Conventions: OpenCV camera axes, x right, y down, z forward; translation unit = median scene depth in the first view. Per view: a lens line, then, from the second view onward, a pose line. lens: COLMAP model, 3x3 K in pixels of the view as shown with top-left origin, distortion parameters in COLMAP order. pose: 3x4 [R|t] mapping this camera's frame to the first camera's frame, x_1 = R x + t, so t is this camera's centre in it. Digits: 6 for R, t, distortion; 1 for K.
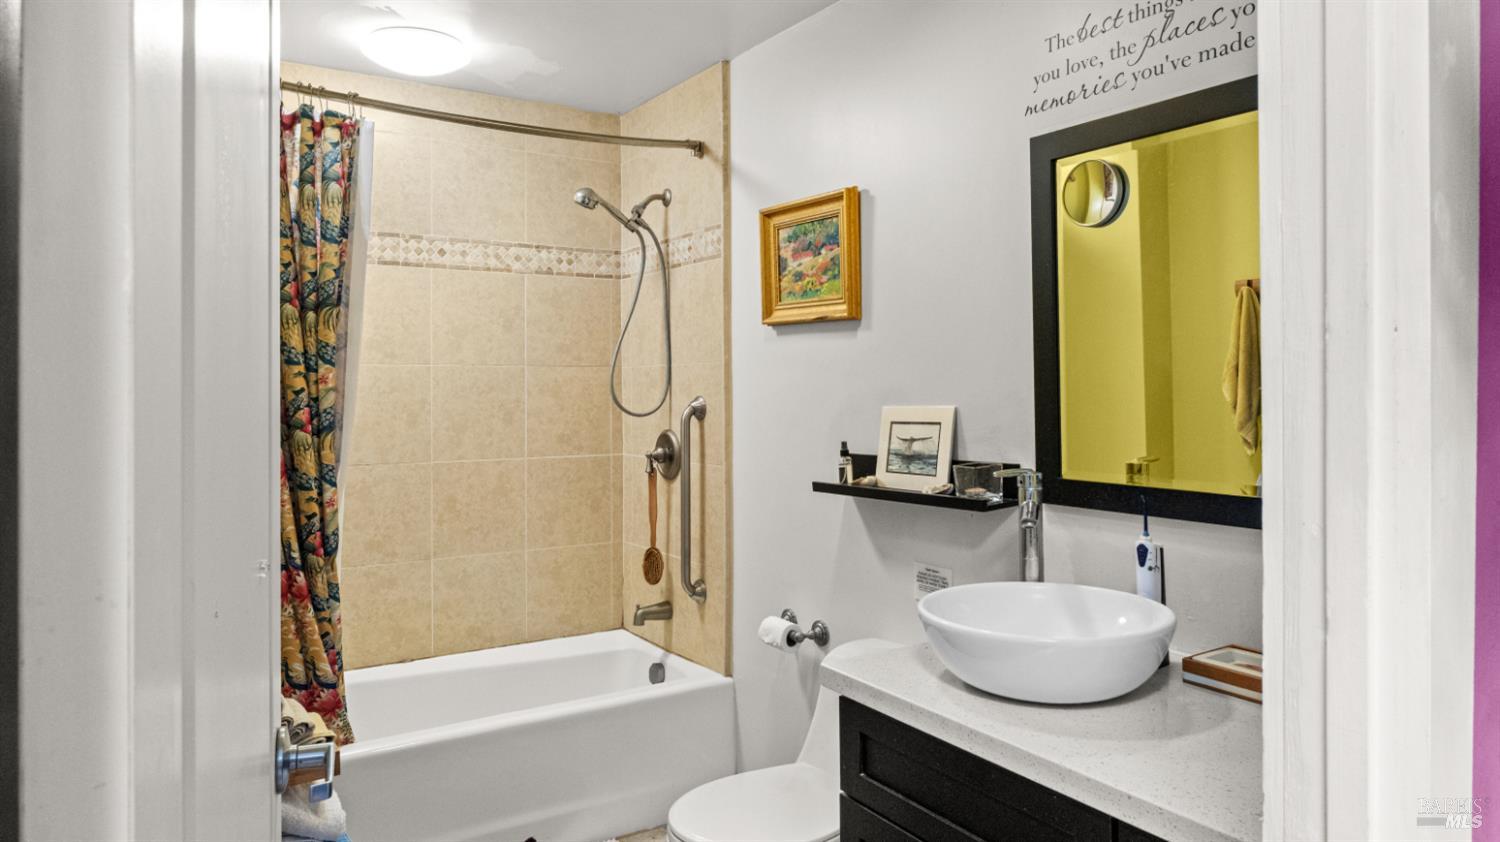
lens RADIAL K [[952.7, 0, 750.0], [0, 952.7, 421.0], [0, 0, 1]] dist [0.001668, 0.001094]
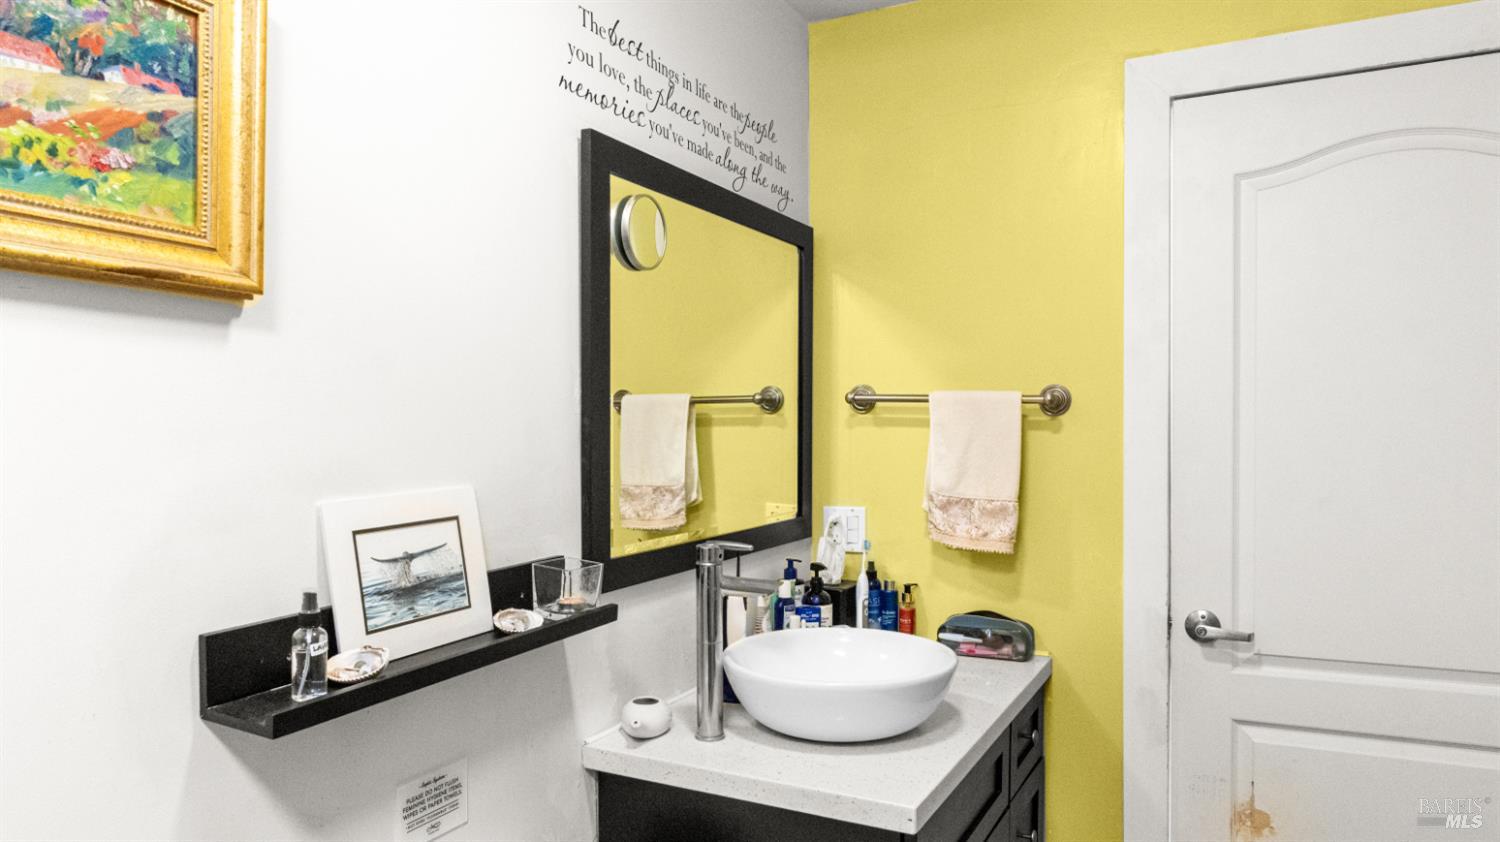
lens RADIAL K [[952.7, 0, 750.0], [0, 952.7, 421.0], [0, 0, 1]] dist [0.001668, 0.001094]
pose [[-0.488024, -0.015819, 0.872687, -0.391914], [0.008622, 0.999700, 0.022943, -0.067650], [-0.872787, 0.018721, -0.487741, 1.114073]]
